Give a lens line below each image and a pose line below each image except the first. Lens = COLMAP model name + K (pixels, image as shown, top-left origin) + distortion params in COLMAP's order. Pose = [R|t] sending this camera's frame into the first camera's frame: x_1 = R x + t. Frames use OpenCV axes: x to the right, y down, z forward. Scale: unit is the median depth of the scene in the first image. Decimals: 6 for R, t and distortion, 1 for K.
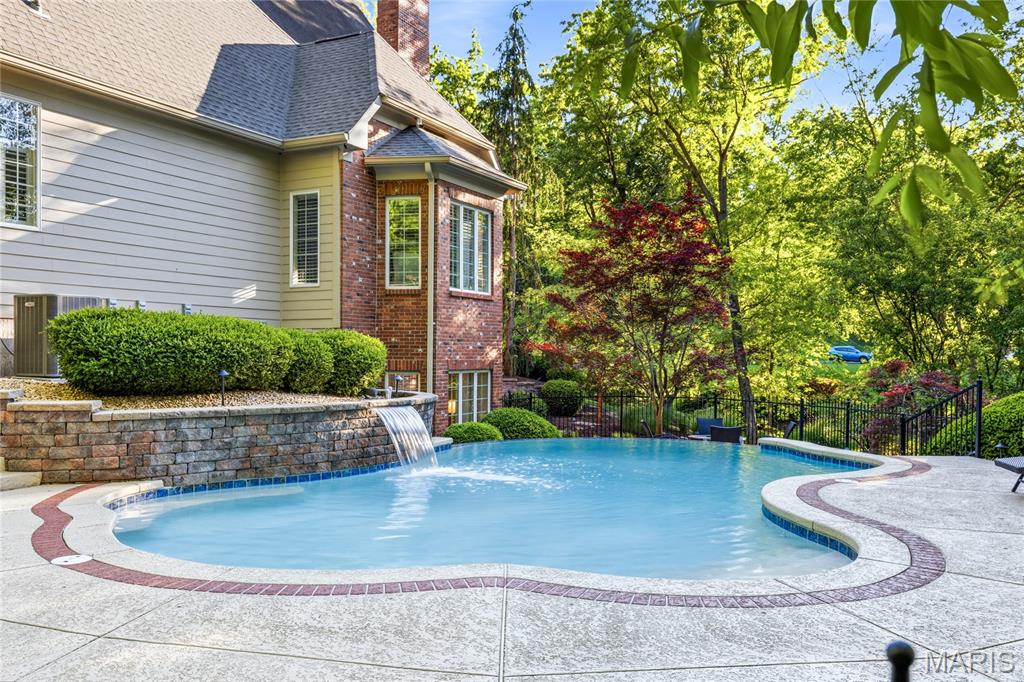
lens RADIAL K [[863.2, 0, 512.0], [0, 863.2, 341.0], [0, 0, 1]] dist [-0.003723, 0.005312]
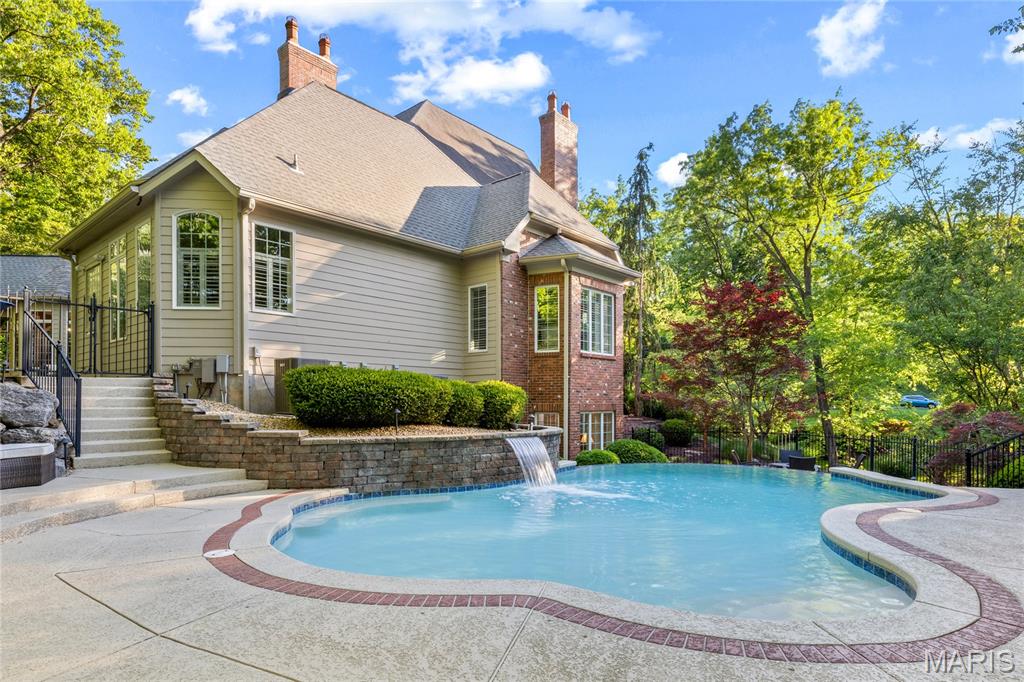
lens RADIAL K [[578.1, 0, 514.3], [0, 578.1, 392.6], [0, 0, 1]] dist [0.005948, 0.000259]
pose [[0.971857, -0.006079, -0.235493, 0.041145], [0.005517, 0.999980, -0.003043, 0.006850], [0.235507, 0.001658, 0.971871, 0.091165]]
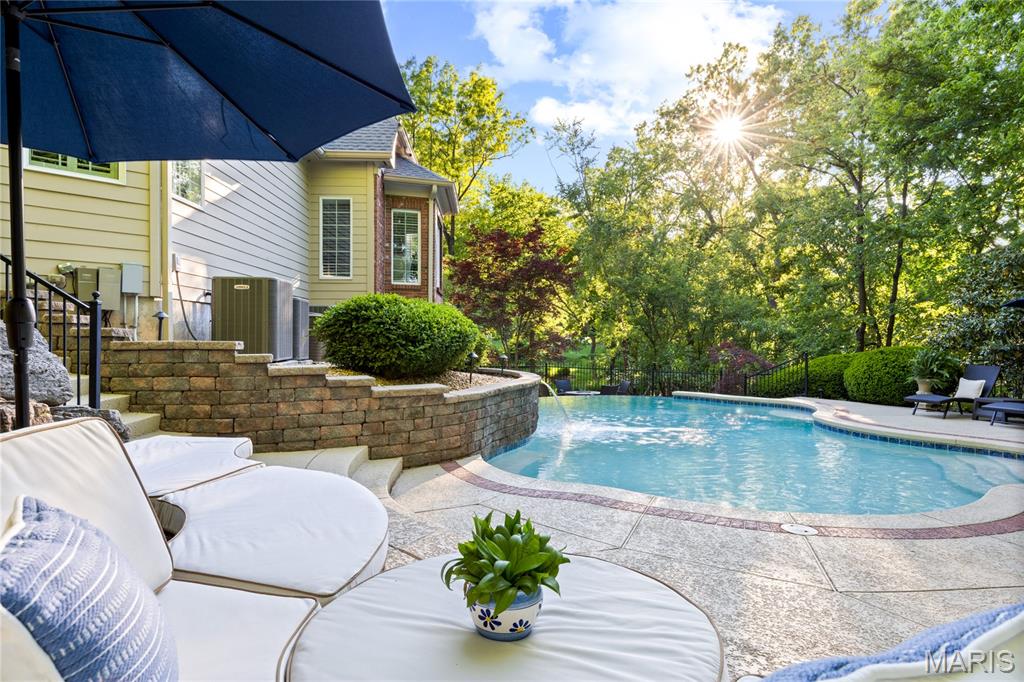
lens RADIAL K [[591.7, 0, 512.0], [0, 591.7, 341.0], [0, 0, 1]] dist [-0.002211, -0.000727]
pose [[0.871451, -0.002108, 0.490478, -0.421598], [-0.010263, 0.999693, 0.022532, 0.000049], [-0.490375, -0.024669, 0.871162, 0.185996]]
